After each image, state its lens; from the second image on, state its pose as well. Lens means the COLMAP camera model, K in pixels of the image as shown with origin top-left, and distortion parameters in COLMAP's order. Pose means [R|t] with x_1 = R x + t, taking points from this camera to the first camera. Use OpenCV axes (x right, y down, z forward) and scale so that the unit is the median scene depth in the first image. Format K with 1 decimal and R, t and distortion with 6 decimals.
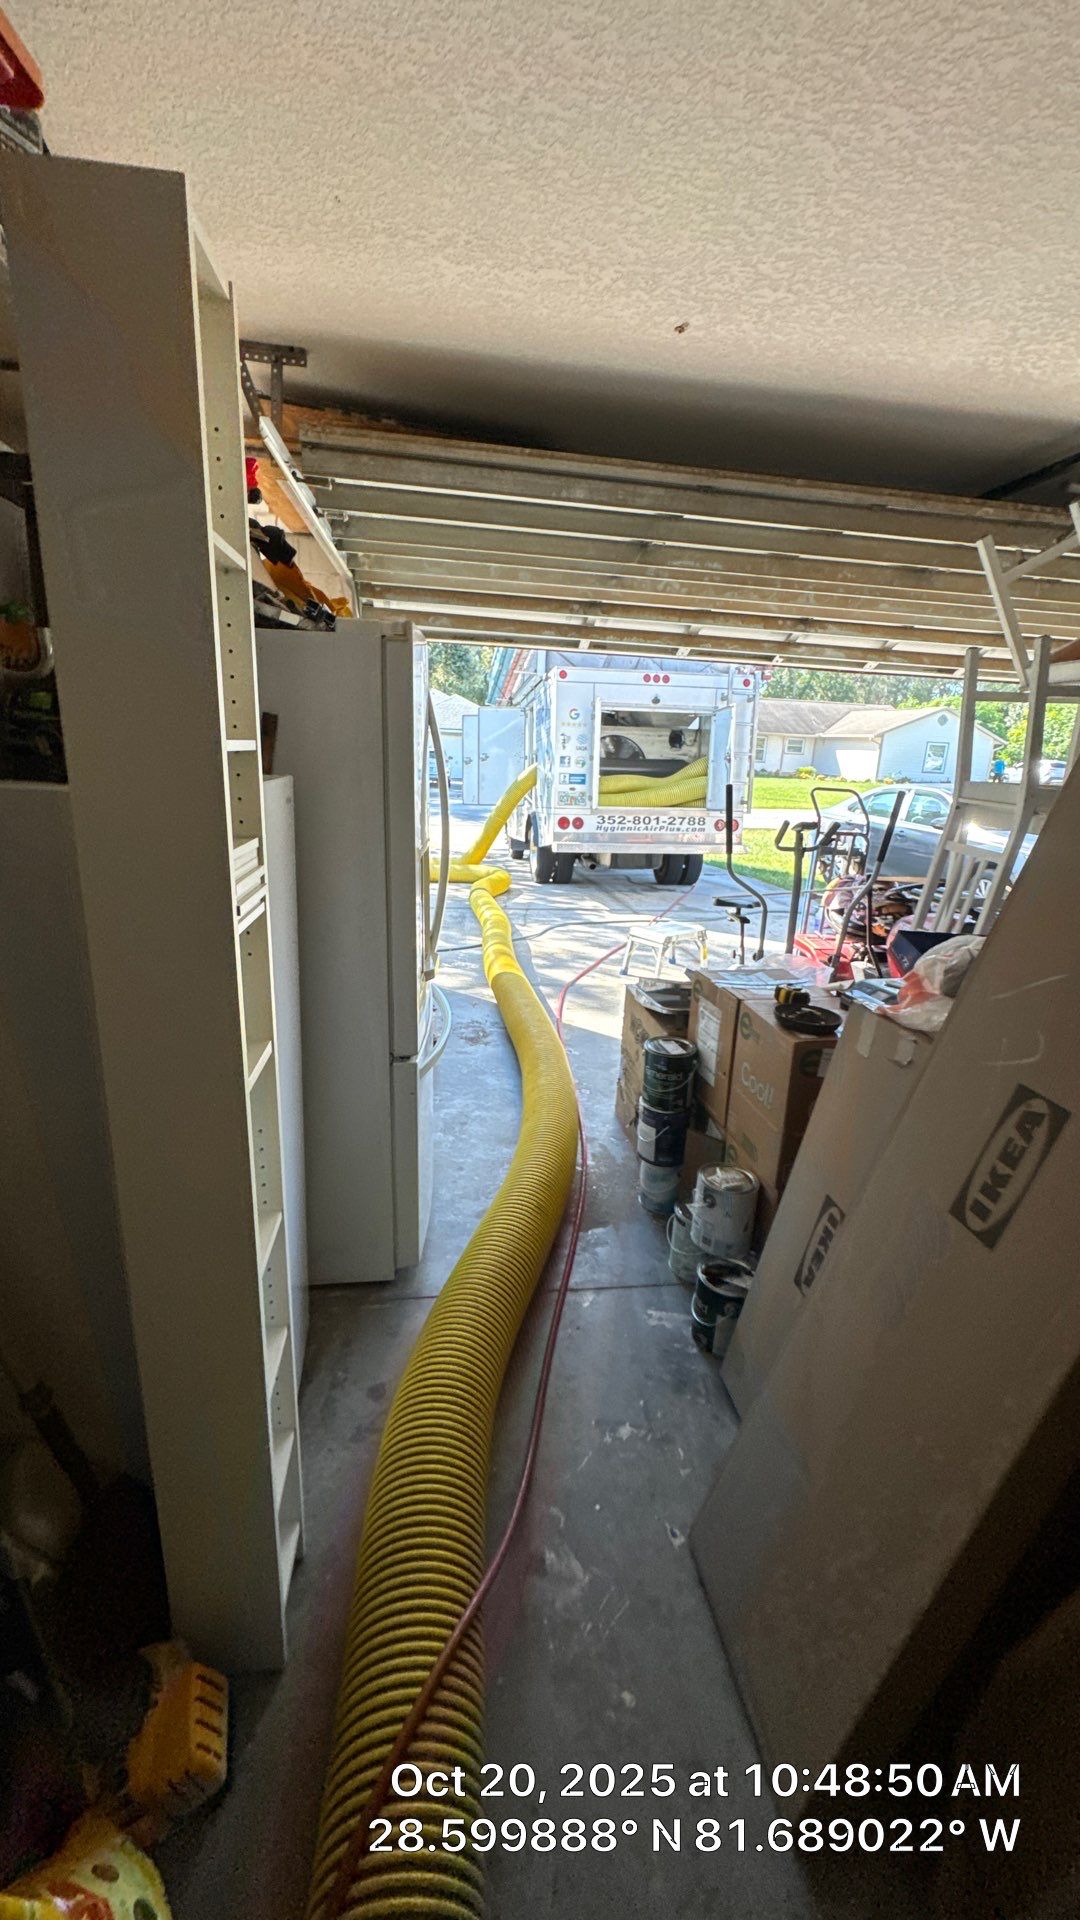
lens RADIAL K [[769.9, 0, 538.8], [0, 769.9, 967.1], [0, 0, 1]] dist [-0.007561, 0.001767]
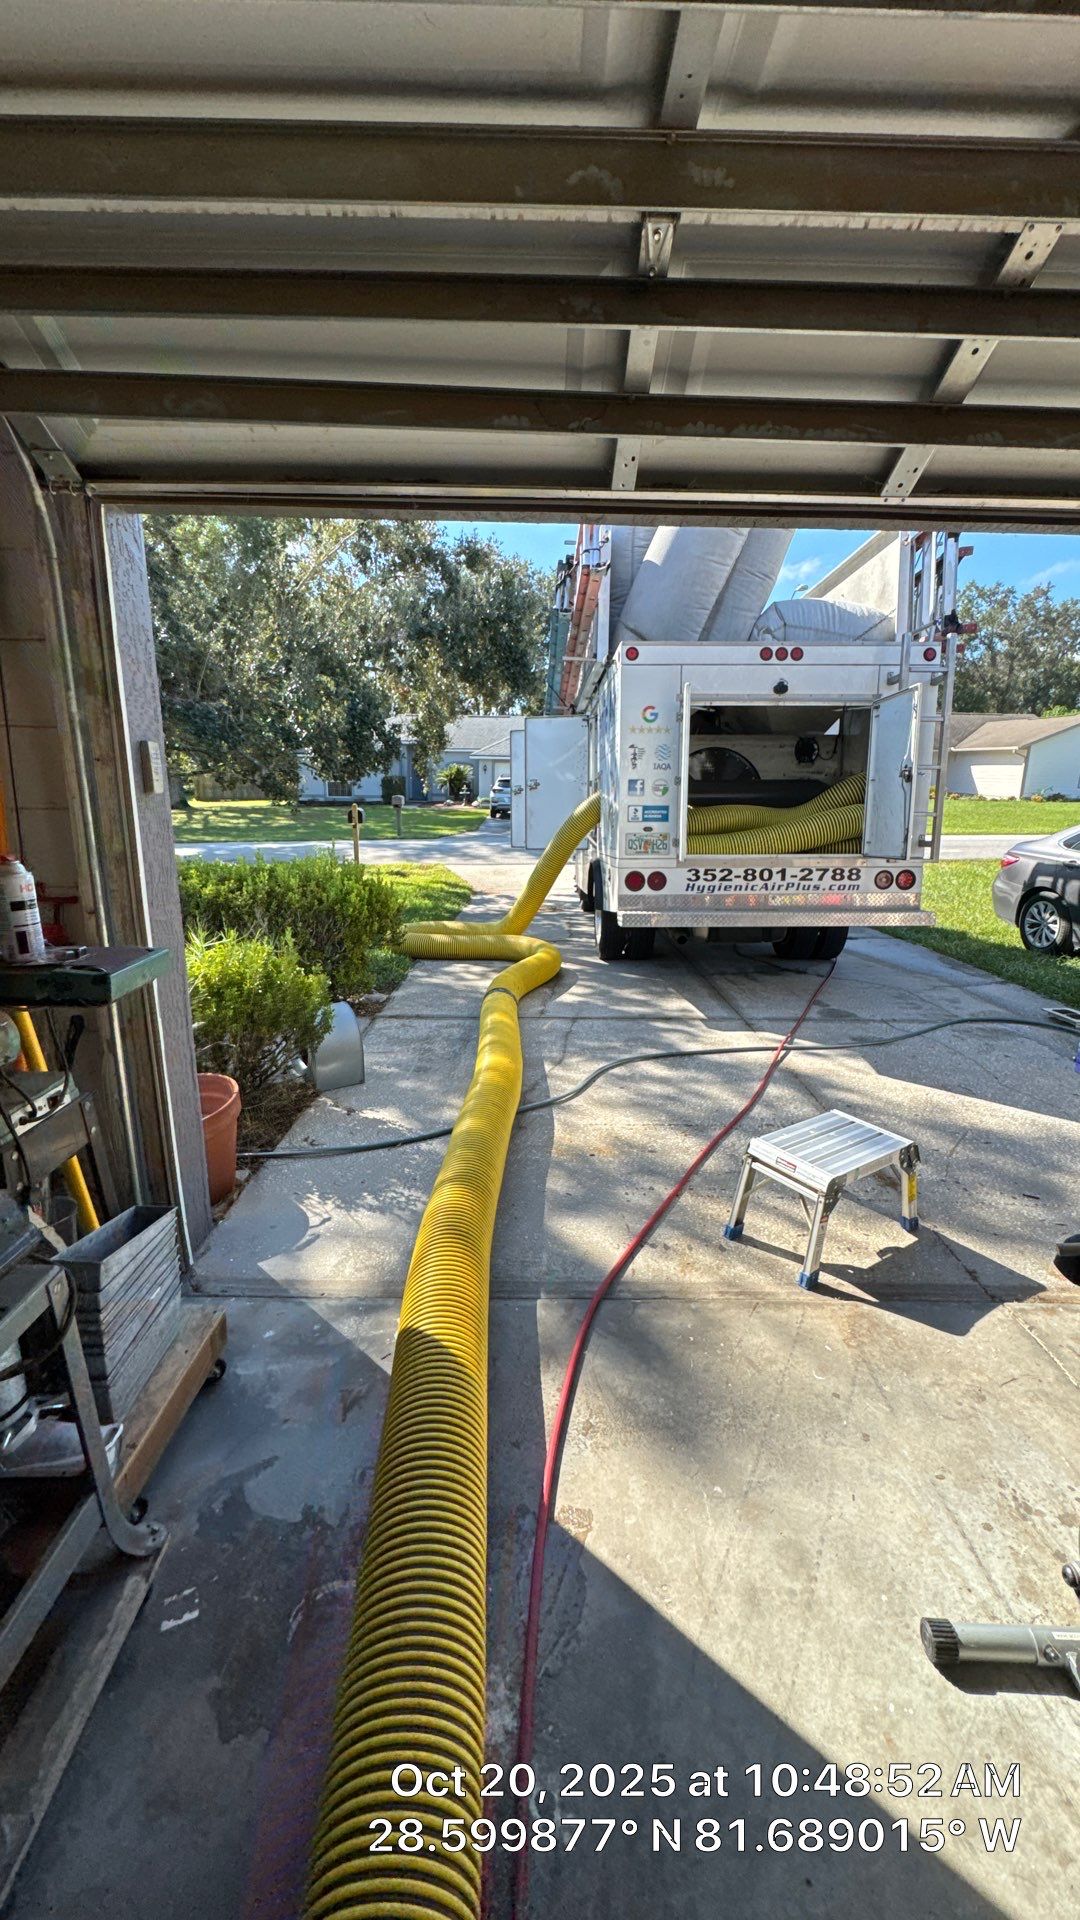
lens RADIAL K [[769.9, 0, 536.1], [0, 769.9, 956.6], [0, 0, 1]] dist [-0.007561, 0.001767]
pose [[0.991113, 0.001408, -0.133018, 0.036181], [-0.007570, 0.998921, -0.045826, -0.092640], [0.132810, 0.046426, 0.990054, 0.346396]]
